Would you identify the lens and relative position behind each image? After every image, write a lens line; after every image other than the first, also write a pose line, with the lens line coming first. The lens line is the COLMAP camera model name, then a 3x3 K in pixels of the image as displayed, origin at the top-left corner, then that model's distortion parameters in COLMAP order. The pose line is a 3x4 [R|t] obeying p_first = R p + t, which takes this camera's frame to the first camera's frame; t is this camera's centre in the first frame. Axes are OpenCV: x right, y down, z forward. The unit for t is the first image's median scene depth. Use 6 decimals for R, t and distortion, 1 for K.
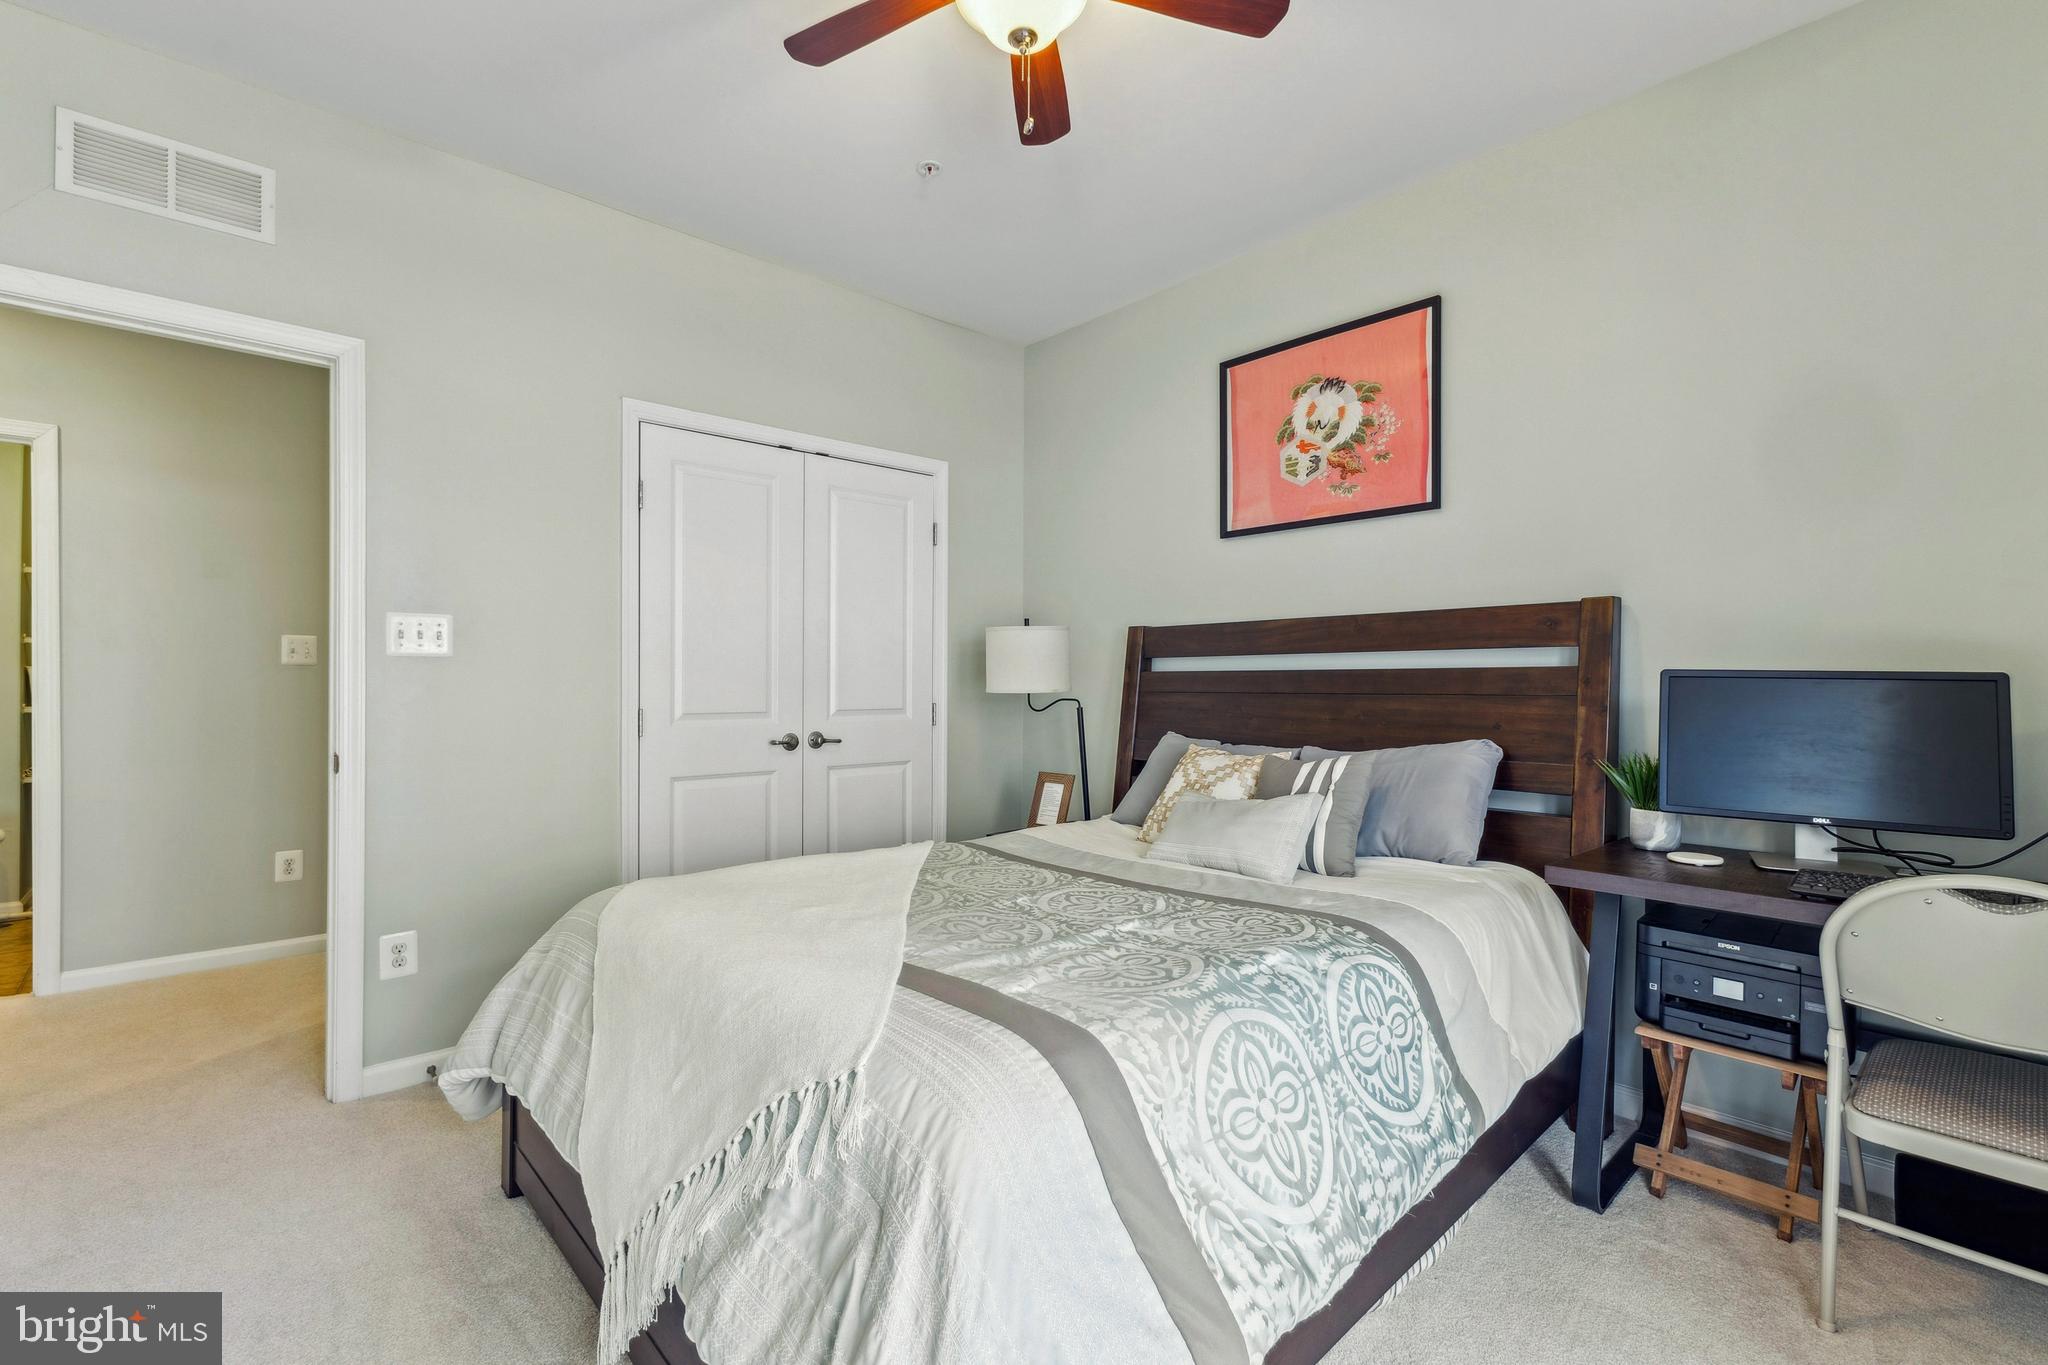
lens RADIAL K [[913.5, 0, 1010.8], [0, 913.5, 697.0], [0, 0, 1]] dist [0.011455, -0.001960]
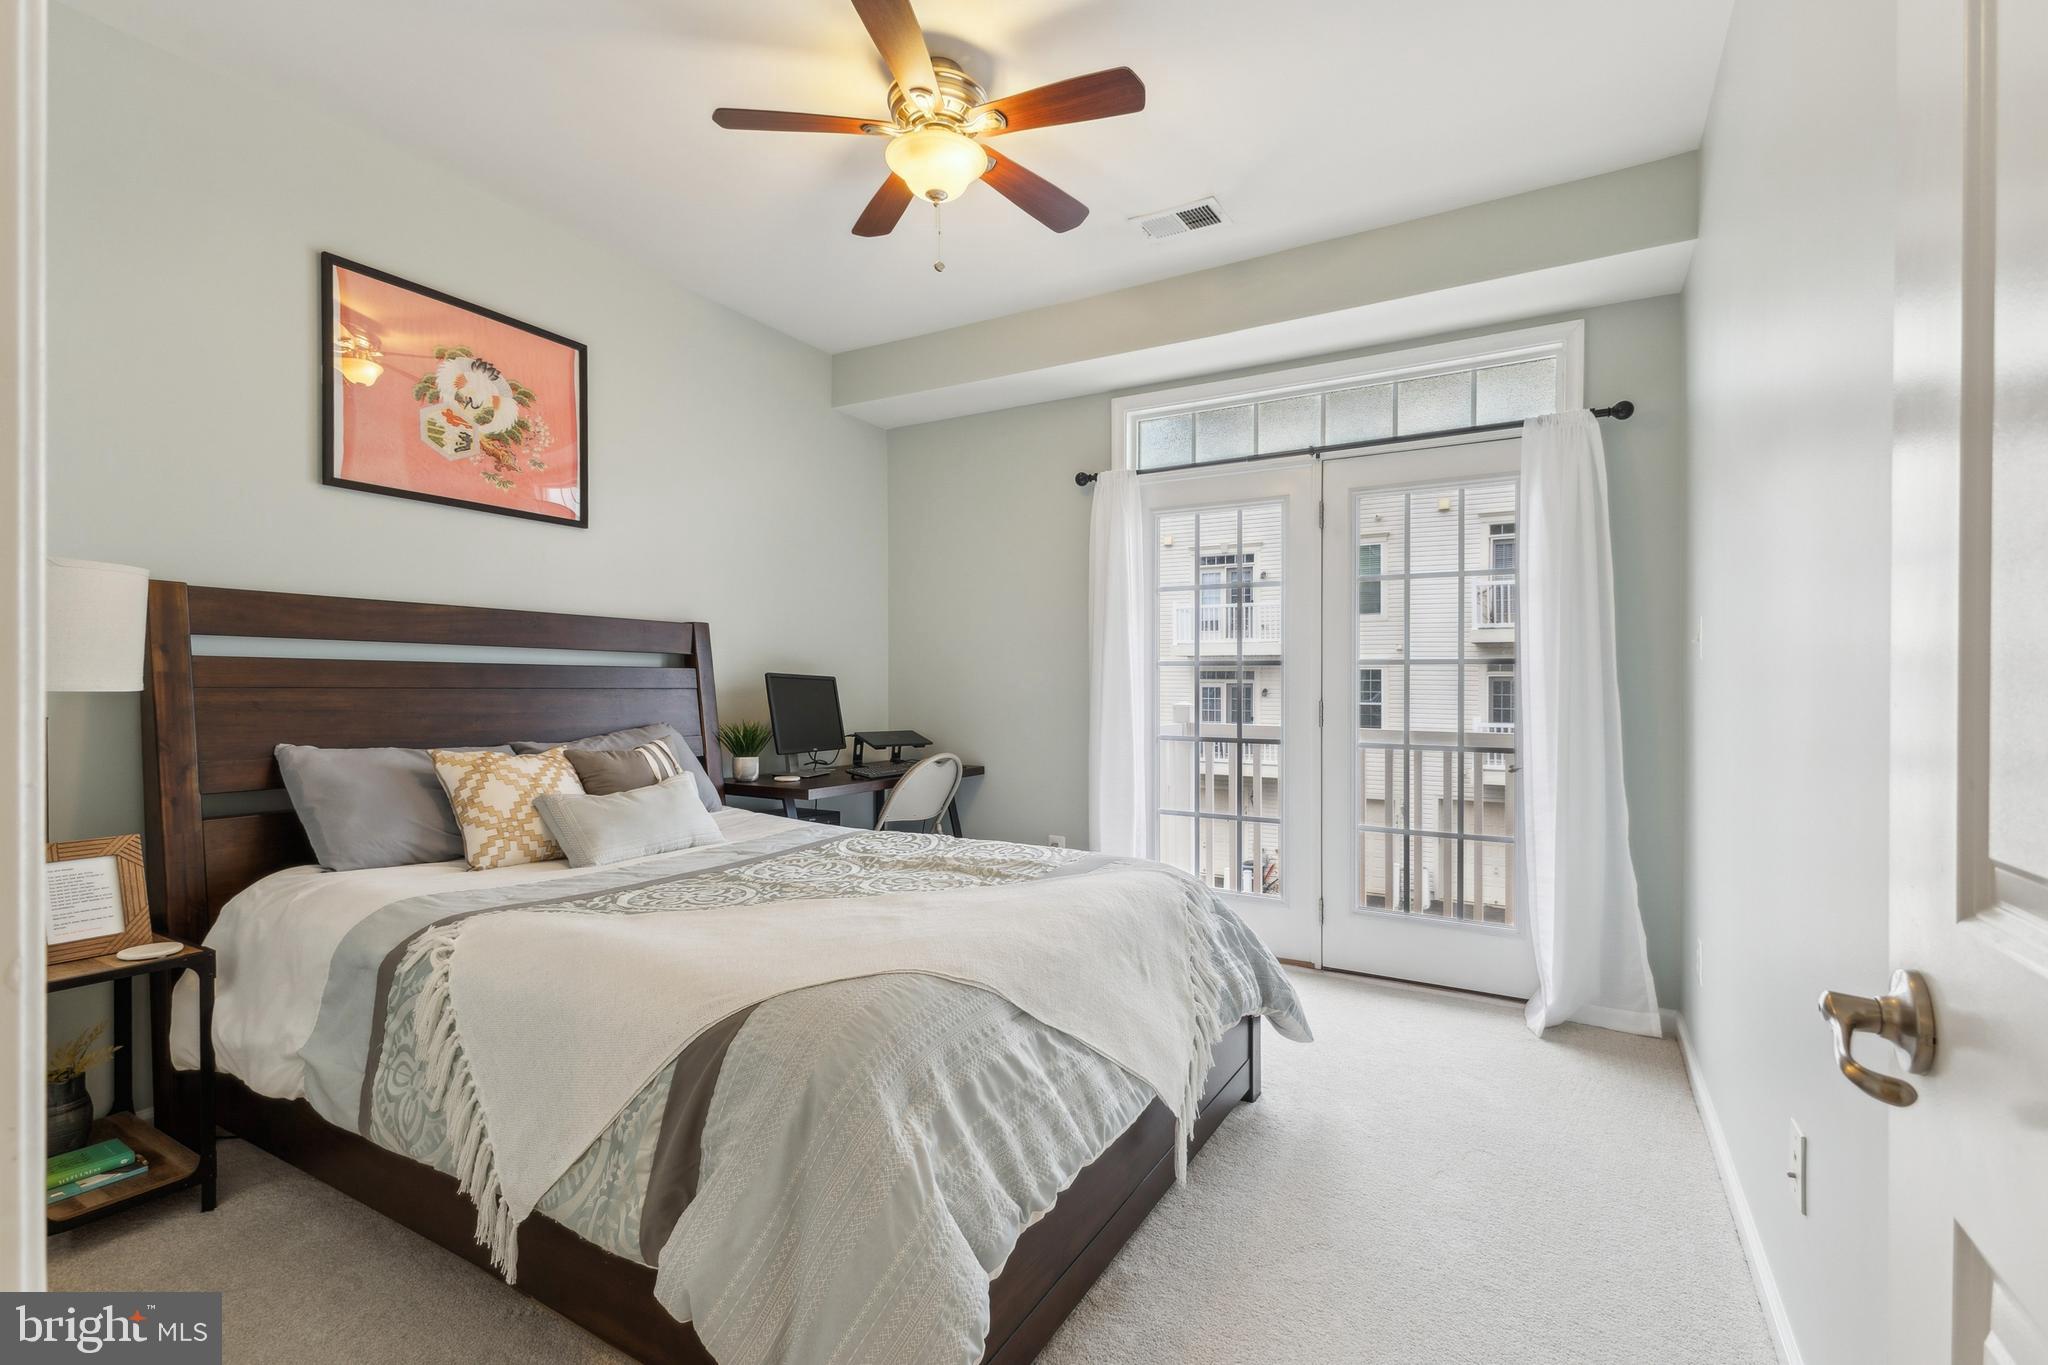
lens RADIAL K [[913.5, 0, 1024.5], [0, 913.5, 685.3], [0, 0, 1]] dist [0.011455, -0.001960]
pose [[-0.295167, -0.006683, 0.955422, -0.732128], [0.001282, 0.999972, 0.007391, -0.012568], [-0.955445, 0.003406, -0.295150, 0.731779]]
